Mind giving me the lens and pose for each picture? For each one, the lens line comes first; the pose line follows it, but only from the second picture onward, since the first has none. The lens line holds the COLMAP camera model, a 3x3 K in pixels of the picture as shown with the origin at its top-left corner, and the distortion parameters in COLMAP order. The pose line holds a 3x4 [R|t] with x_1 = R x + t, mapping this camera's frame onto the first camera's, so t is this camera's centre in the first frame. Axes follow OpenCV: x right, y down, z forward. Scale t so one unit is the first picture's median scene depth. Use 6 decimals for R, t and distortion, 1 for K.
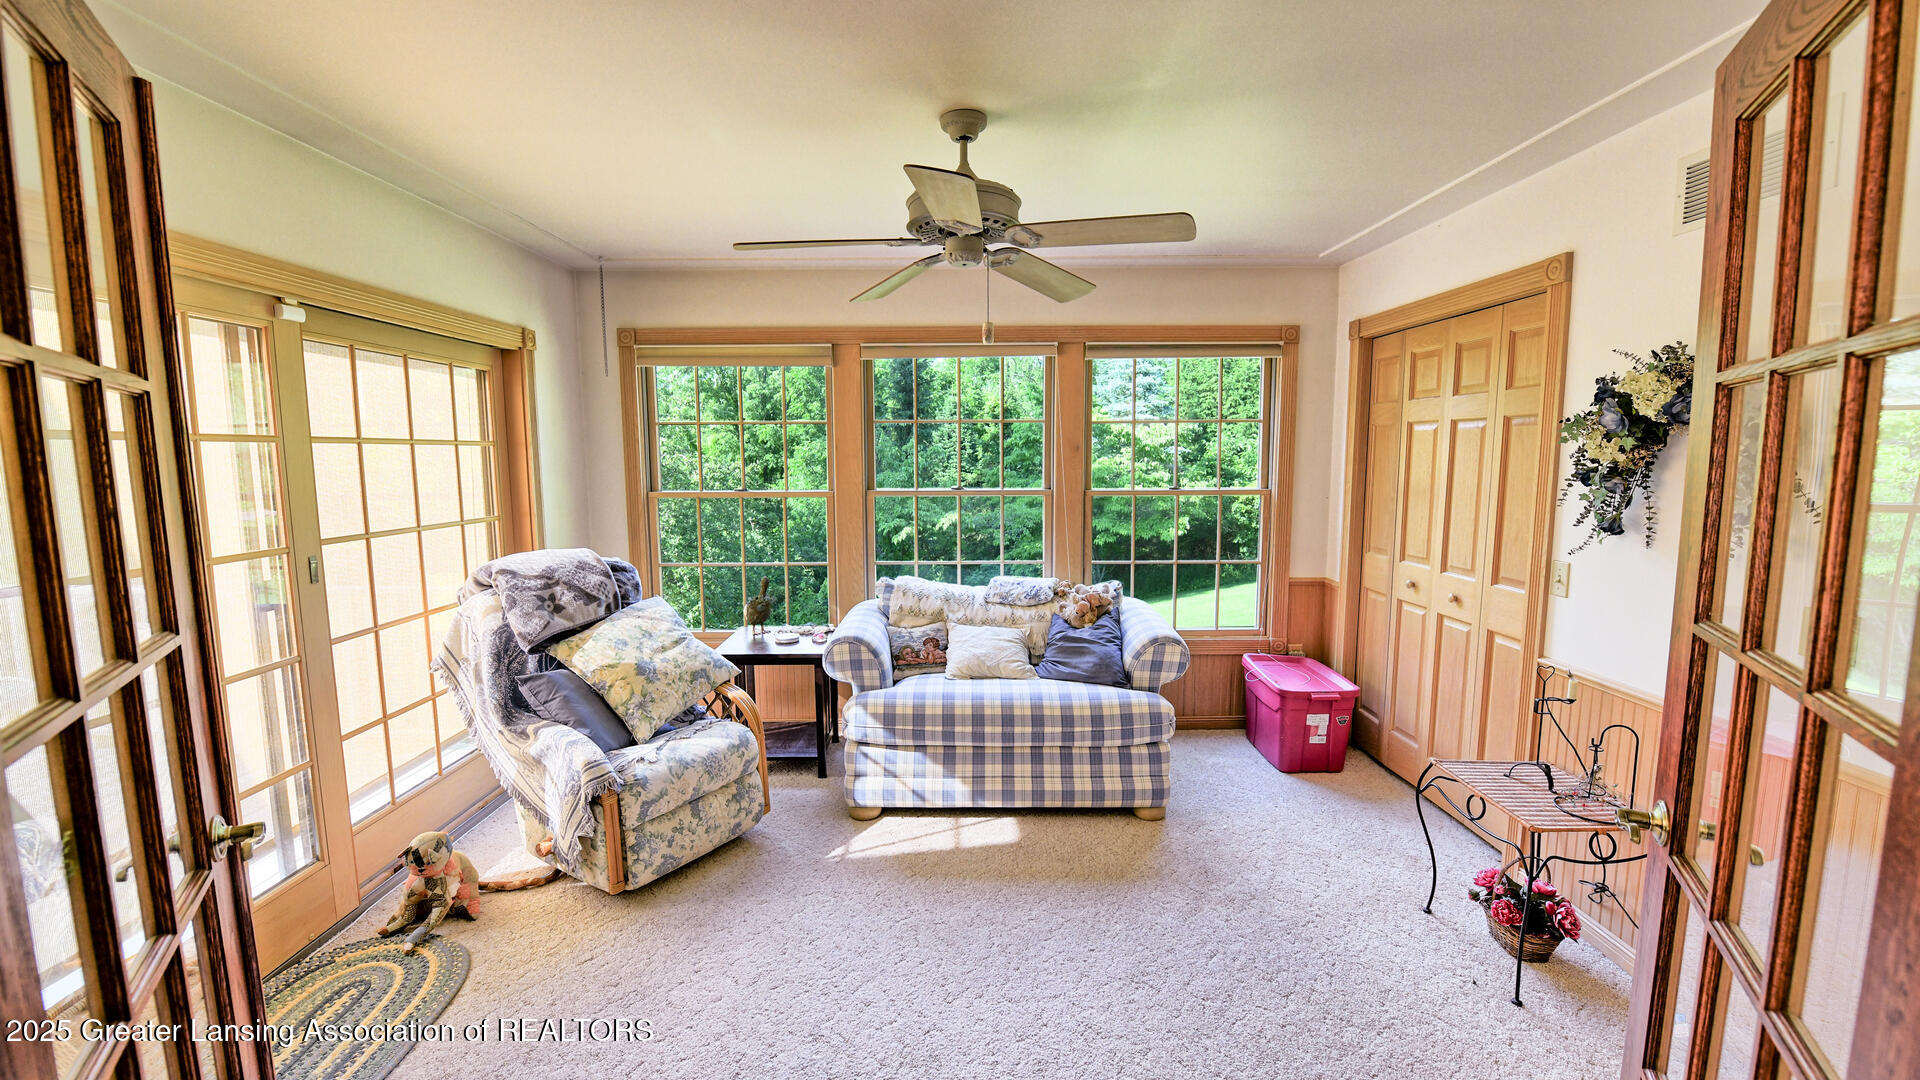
lens RADIAL K [[765.6, 0, 961.8], [0, 765.6, 540.8], [0, 0, 1]] dist [-0.001953, -0.000910]
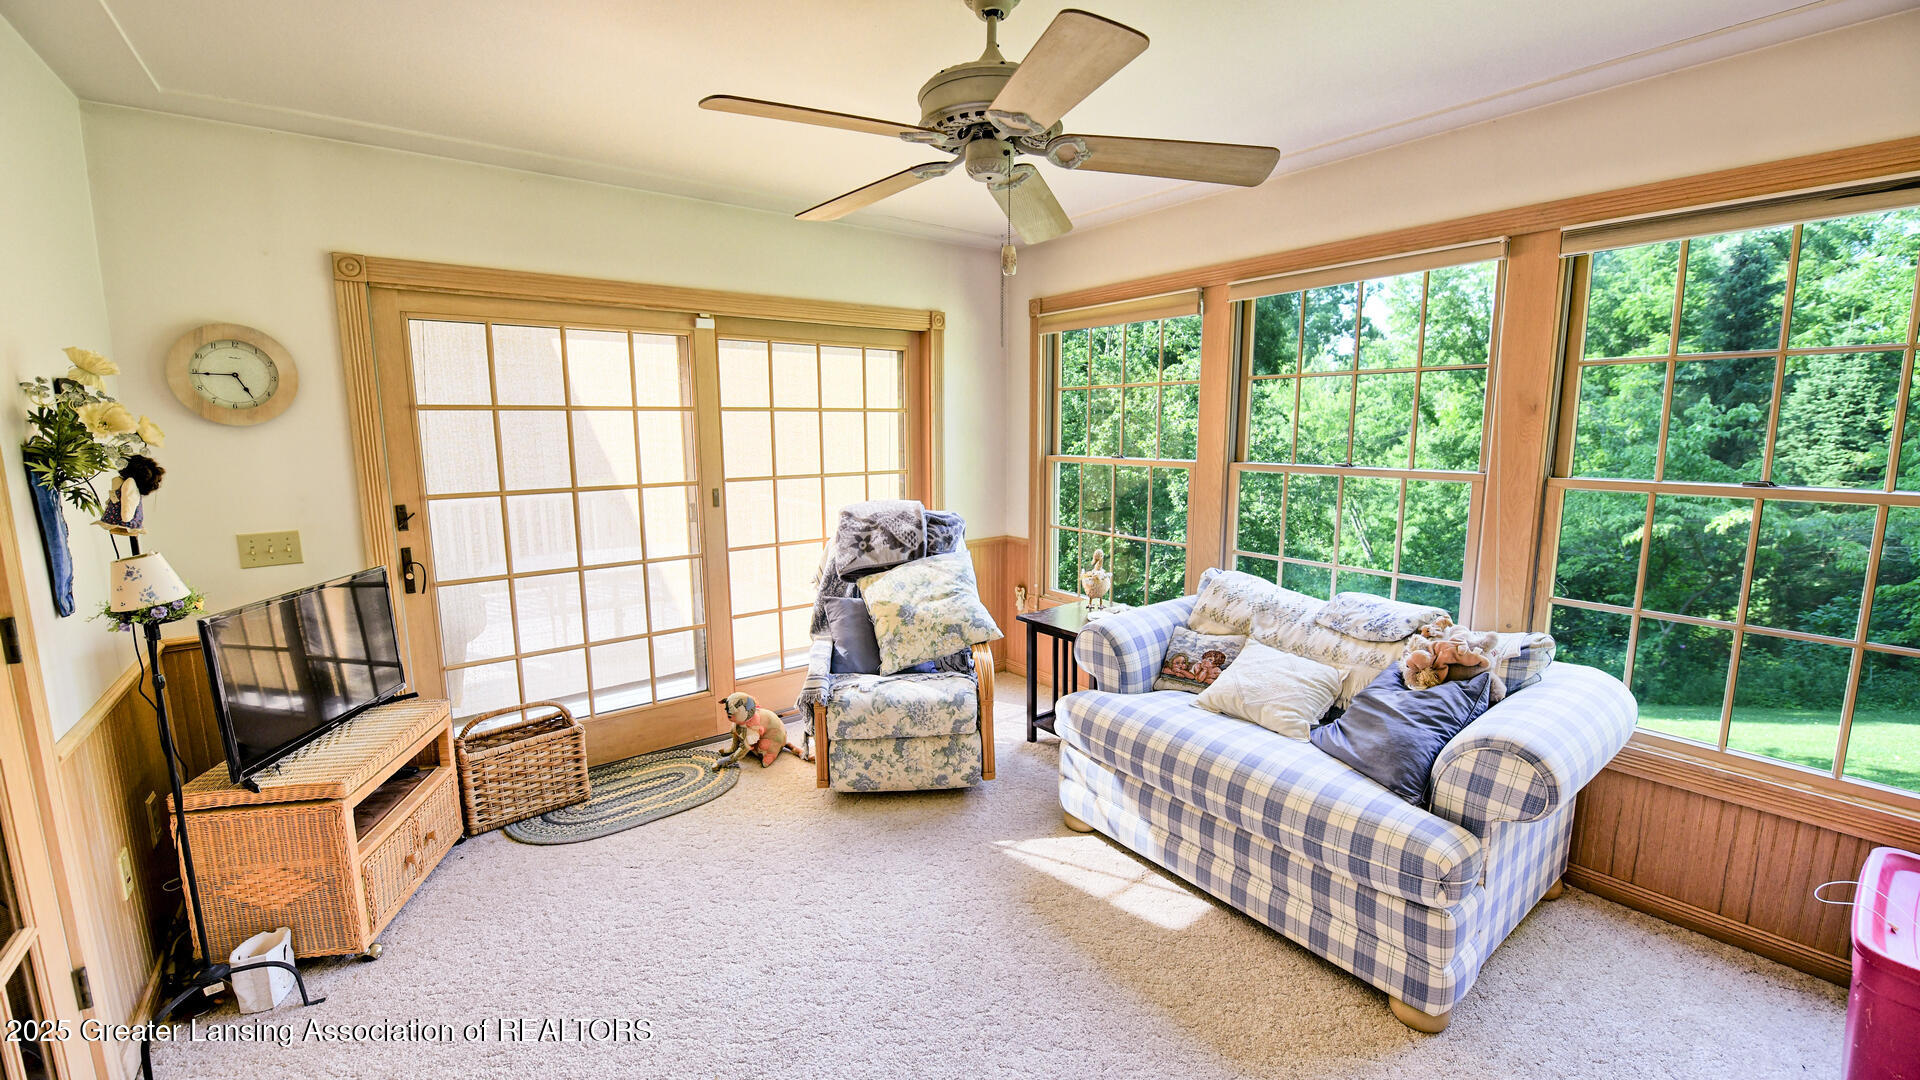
lens RADIAL K [[765.6, 0, 960.4], [0, 765.6, 540.0], [0, 0, 1]] dist [-0.001953, -0.000910]
pose [[0.613317, 0.121737, -0.780399, 0.460499], [-0.088615, 0.992418, 0.085168, -0.036442], [0.784850, 0.016920, 0.619455, 0.343666]]
